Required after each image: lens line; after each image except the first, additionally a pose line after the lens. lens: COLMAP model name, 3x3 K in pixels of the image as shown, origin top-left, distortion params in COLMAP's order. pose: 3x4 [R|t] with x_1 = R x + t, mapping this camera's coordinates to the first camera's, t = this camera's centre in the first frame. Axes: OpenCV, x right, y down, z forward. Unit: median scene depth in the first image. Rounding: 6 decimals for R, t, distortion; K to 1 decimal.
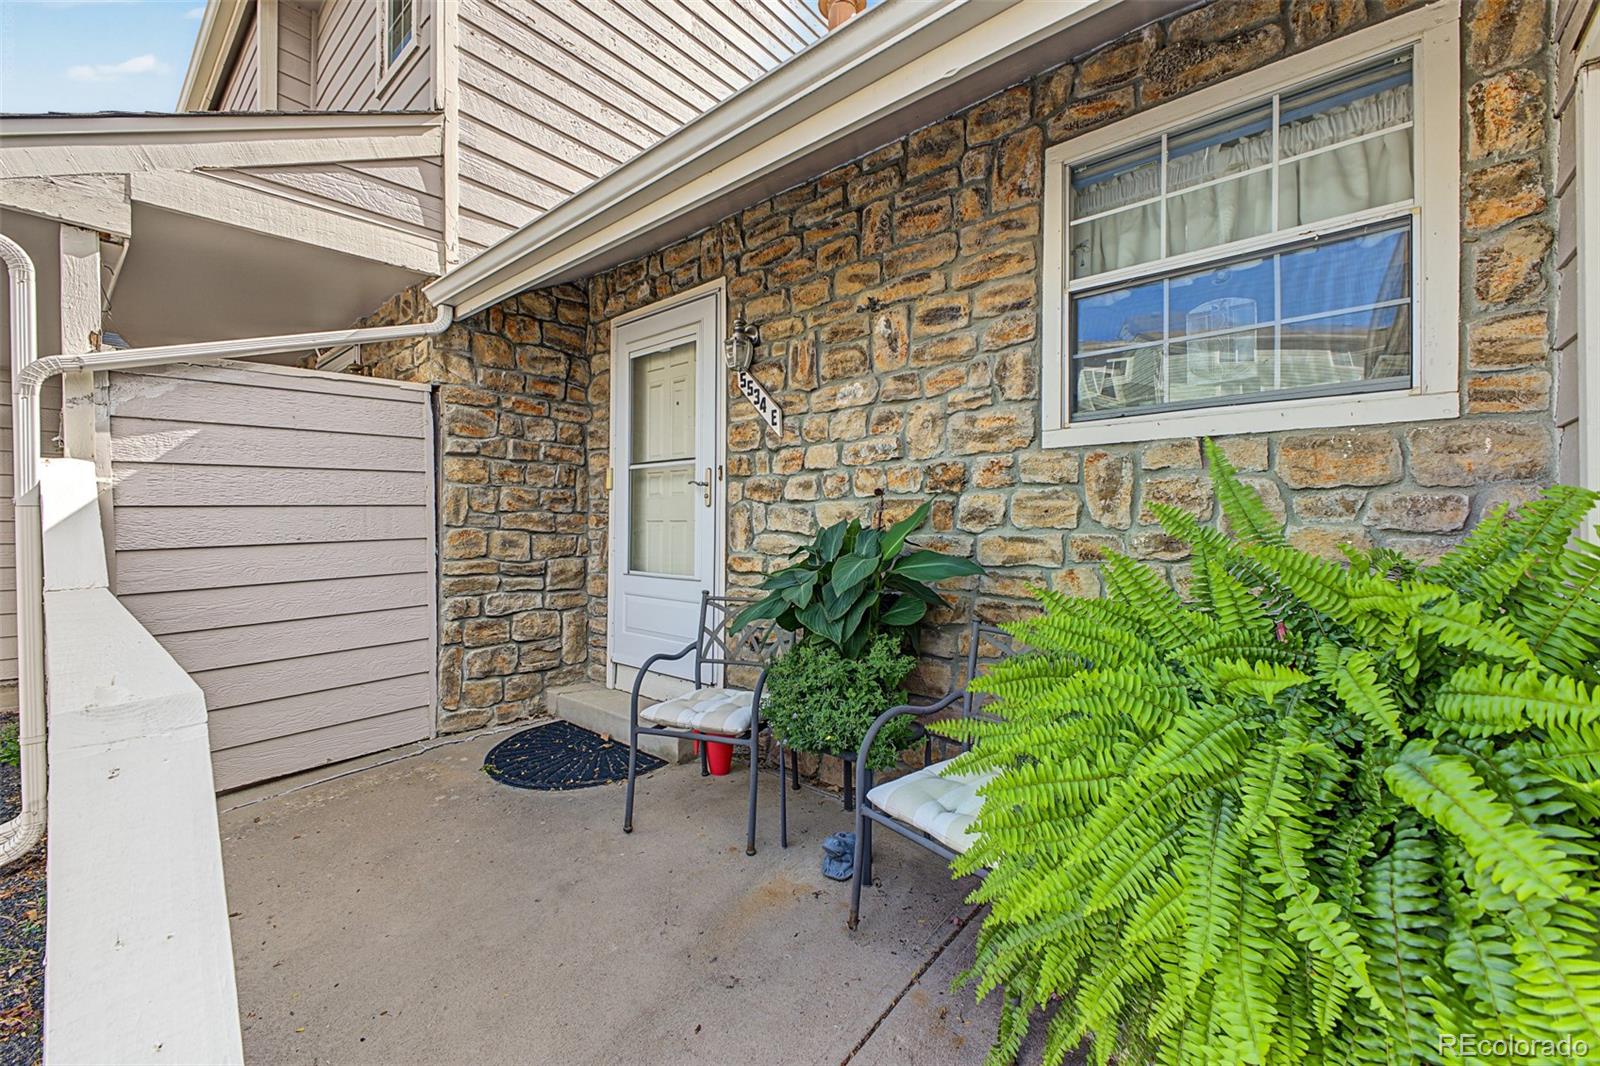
lens RADIAL K [[642.9, 0, 783.7], [0, 642.9, 527.2], [0, 0, 1]] dist [0.006799, -0.002712]
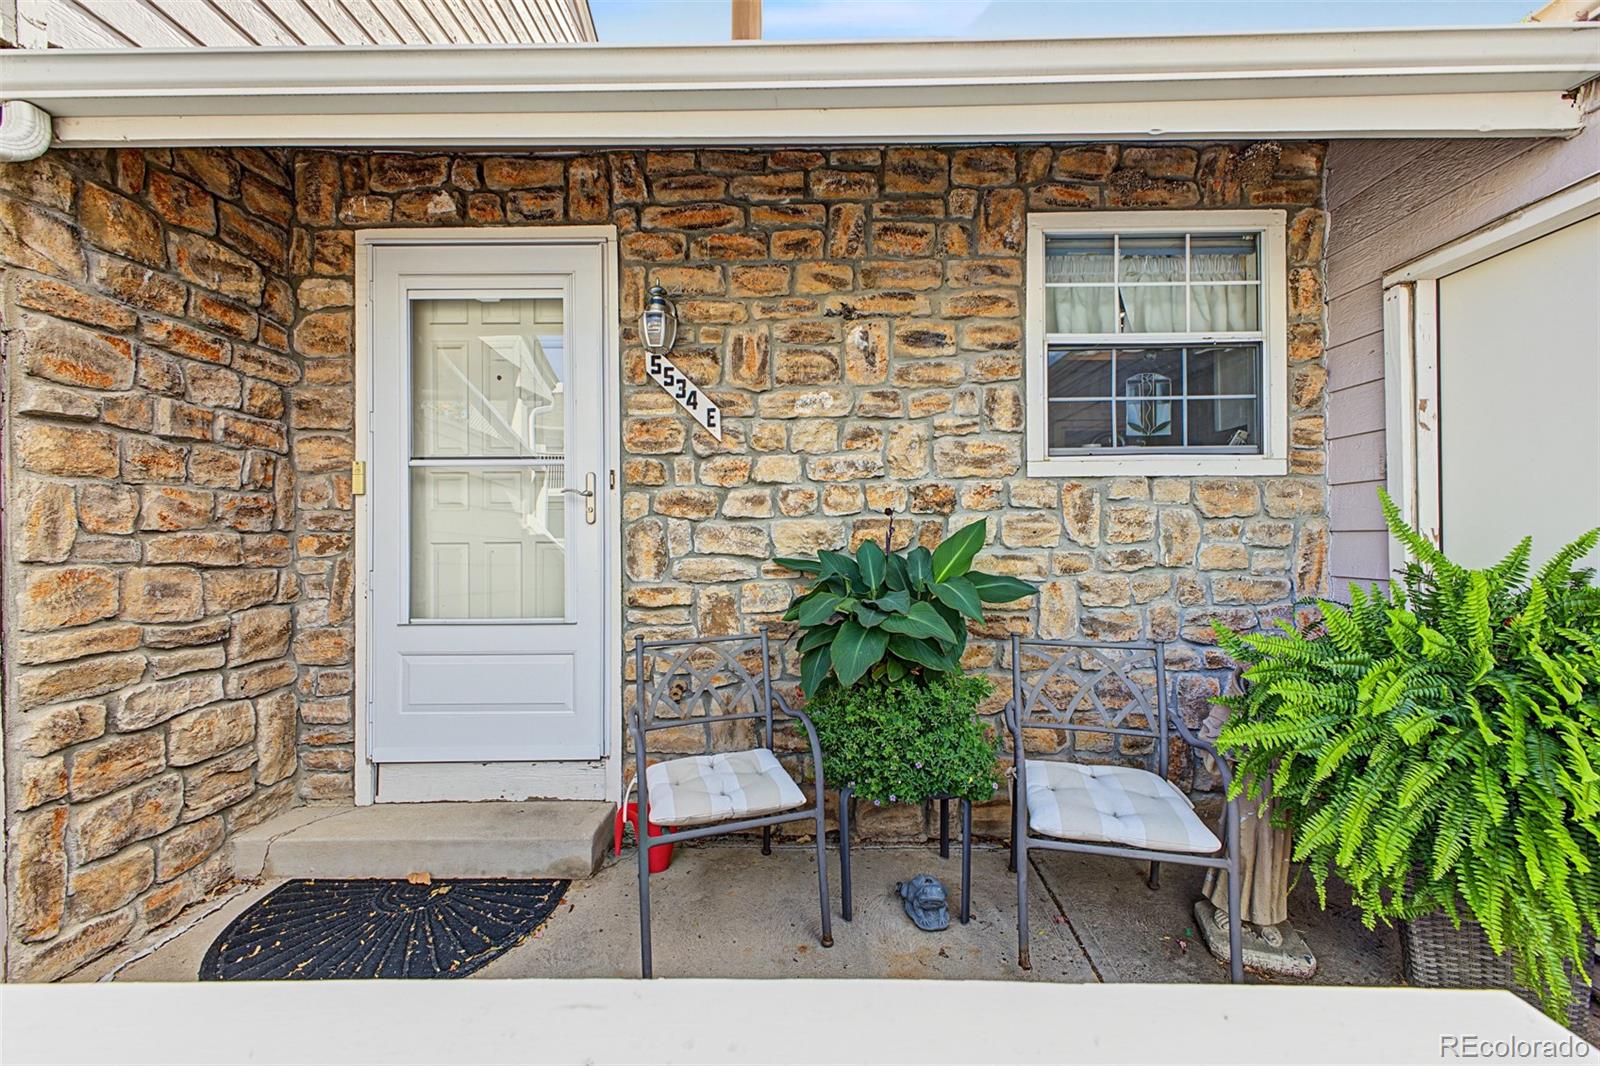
lens RADIAL K [[642.9, 0, 799.4], [0, 642.9, 534.3], [0, 0, 1]] dist [0.006799, -0.002712]
pose [[0.756104, -0.011810, 0.654344, -0.461154], [0.011949, 0.999920, 0.004240, -0.021994], [-0.654342, 0.004613, 0.756185, 0.291608]]
